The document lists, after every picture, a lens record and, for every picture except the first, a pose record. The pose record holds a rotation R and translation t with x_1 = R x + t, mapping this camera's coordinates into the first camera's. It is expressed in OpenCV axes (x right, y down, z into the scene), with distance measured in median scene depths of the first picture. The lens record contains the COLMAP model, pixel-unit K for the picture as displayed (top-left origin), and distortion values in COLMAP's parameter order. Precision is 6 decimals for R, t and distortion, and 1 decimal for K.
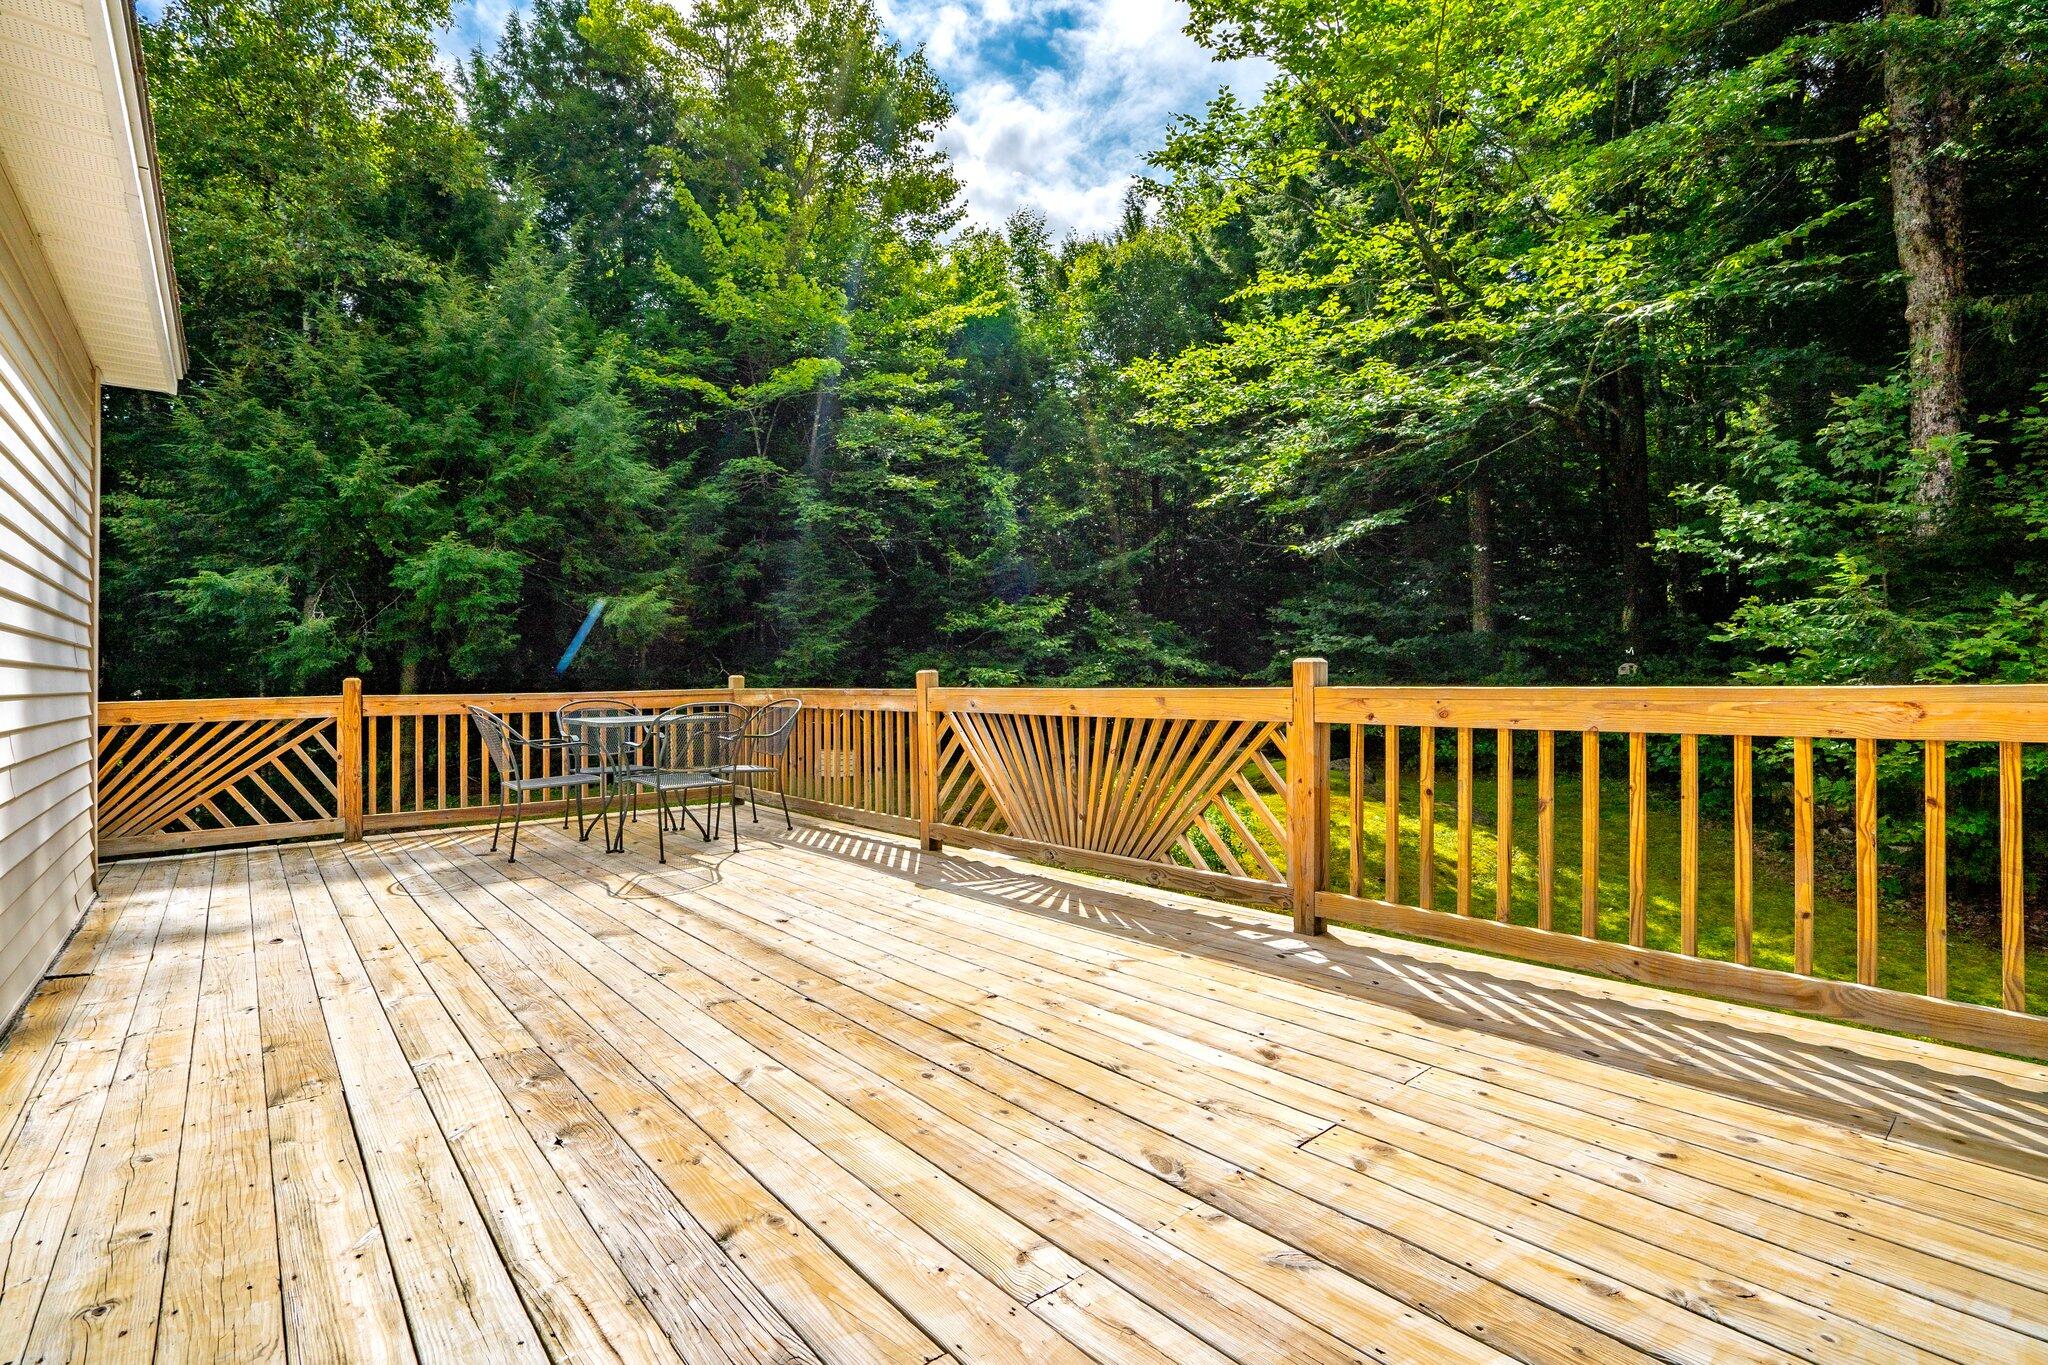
lens RADIAL K [[961.9, 0, 1024.0], [0, 961.9, 682.5], [0, 0, 1]] dist [-0.002178, -0.000422]
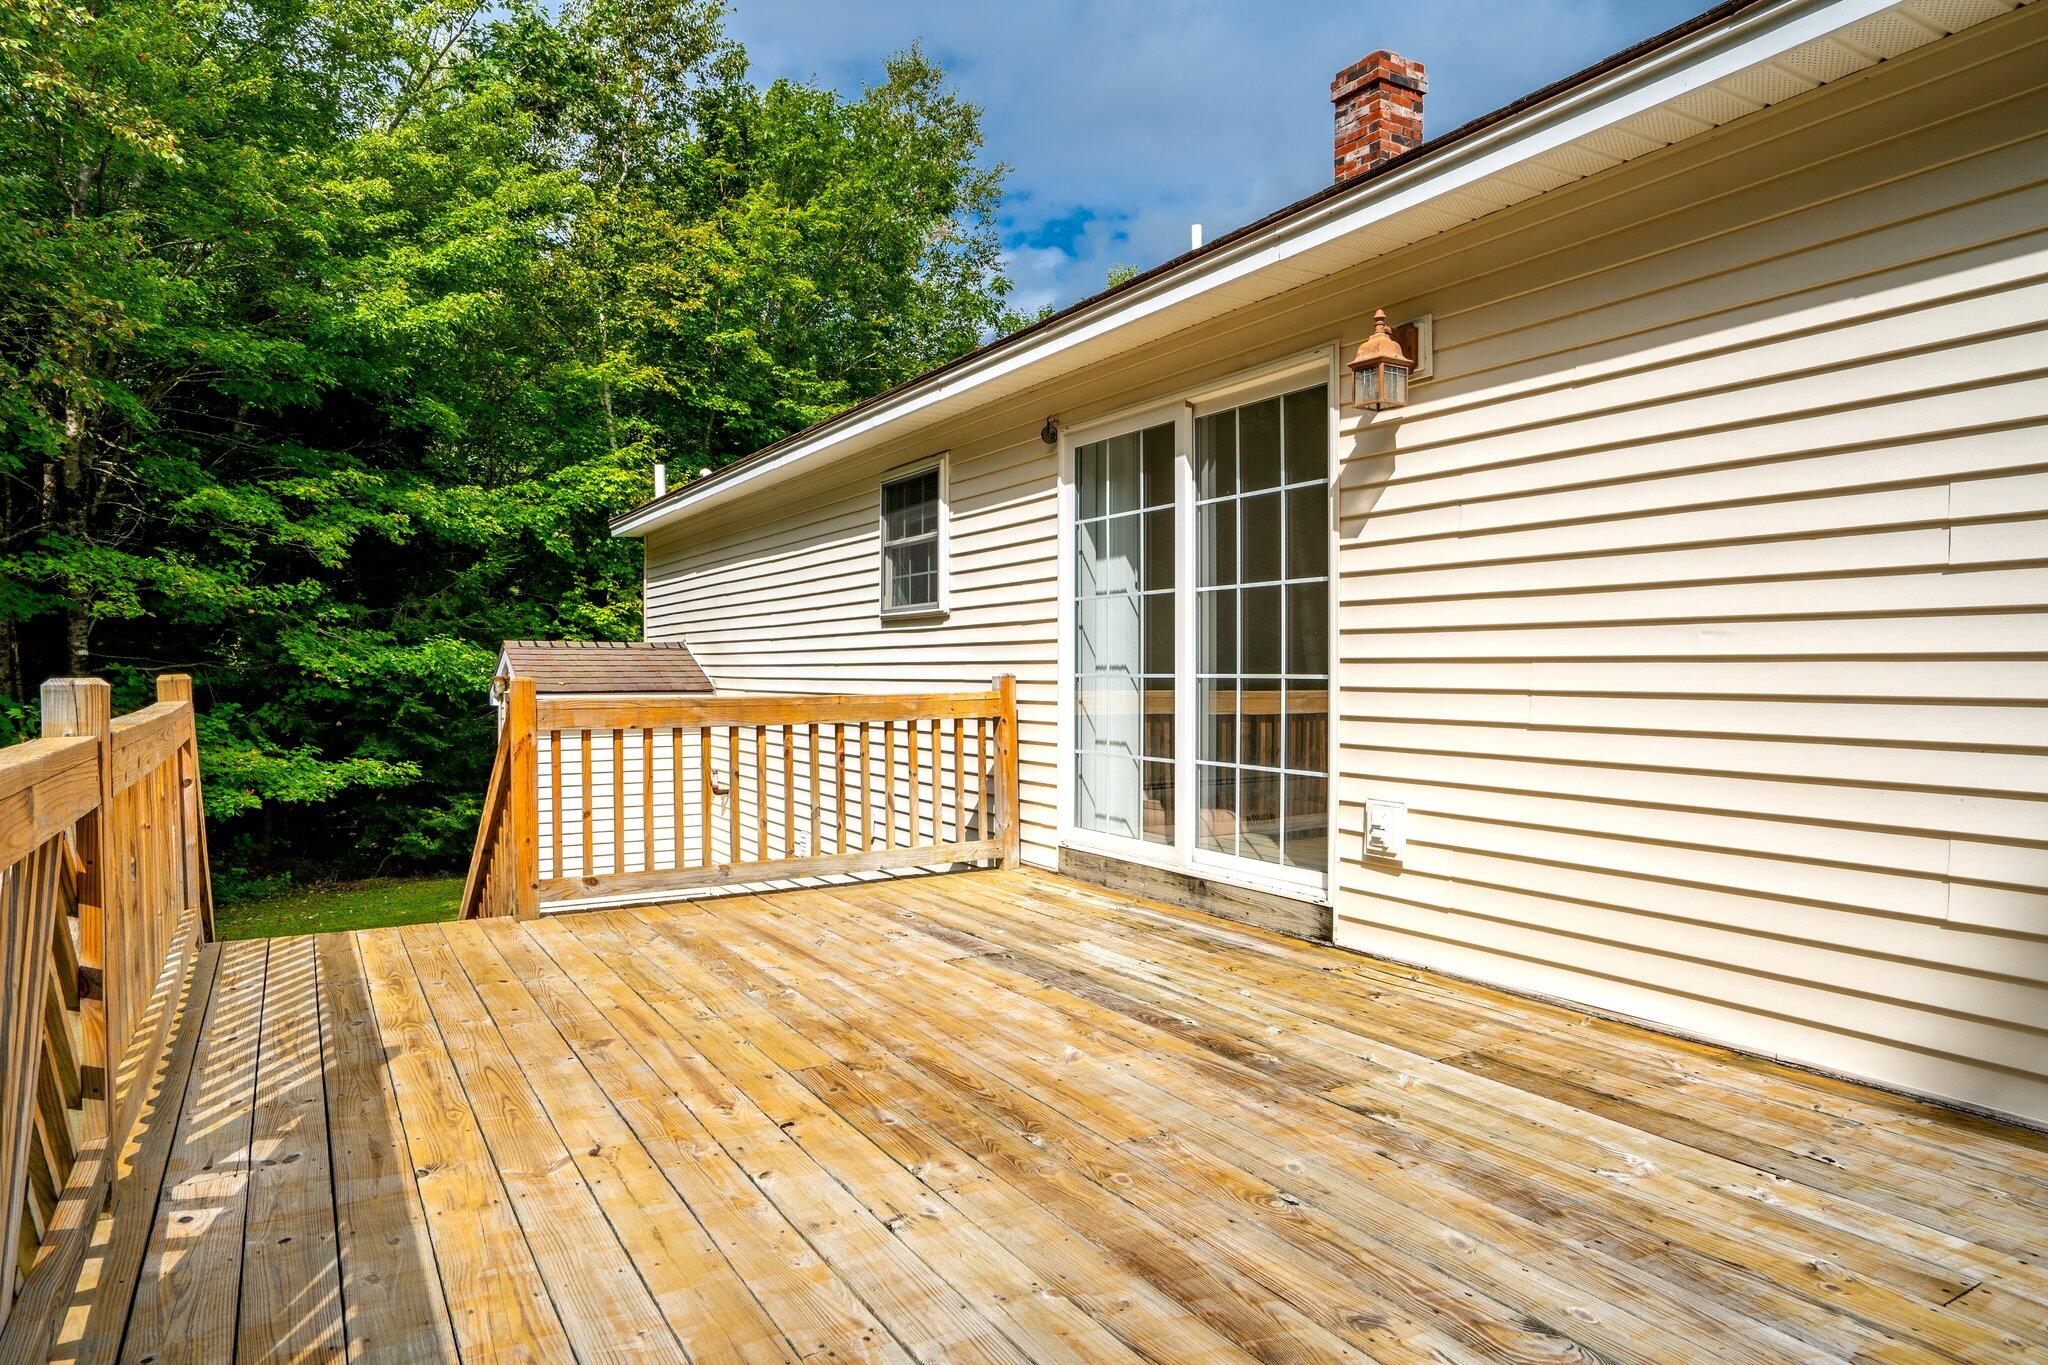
lens RADIAL K [[1169.9, 0, 1024.0], [0, 1169.9, 682.5], [0, 0, 1]] dist [0.000055, 0.000409]
pose [[-0.987820, 0.017764, 0.154580, -0.378916], [0.020544, 0.999654, 0.016405, -0.030085], [-0.154236, 0.019381, -0.987844, 1.959865]]
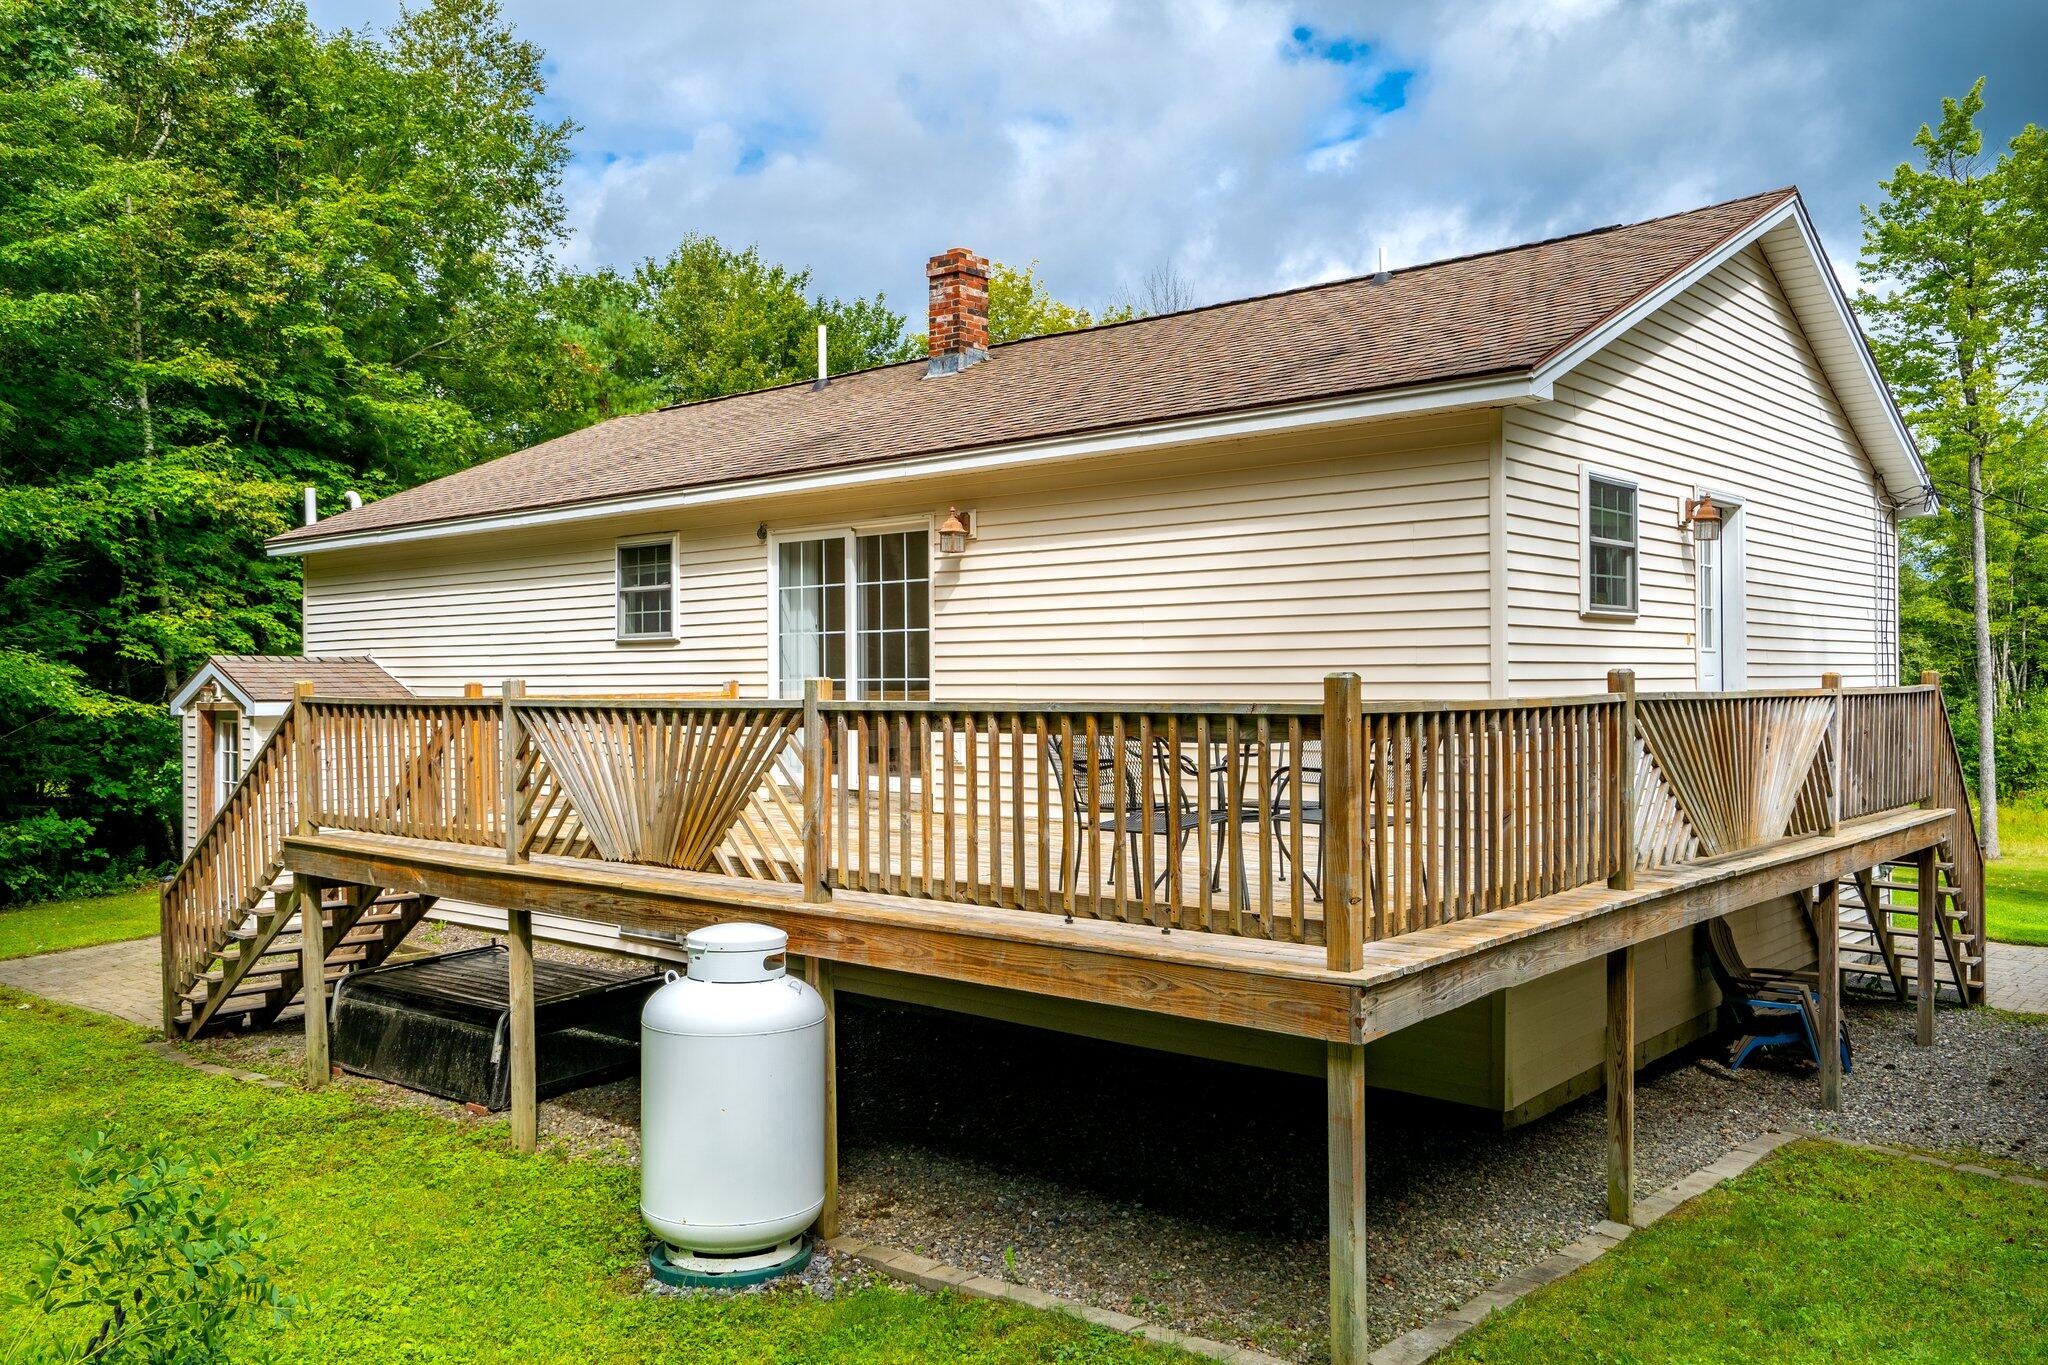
lens RADIAL K [[1607.4, 0, 1024.0], [0, 1607.4, 682.5], [0, 0, 1]] dist [-0.004692, -0.002186]
pose [[-0.986414, 0.022748, -0.162697, -0.182156], [0.021481, 0.999724, 0.009542, -0.030757], [0.162869, 0.005918, -0.986630, 3.775941]]
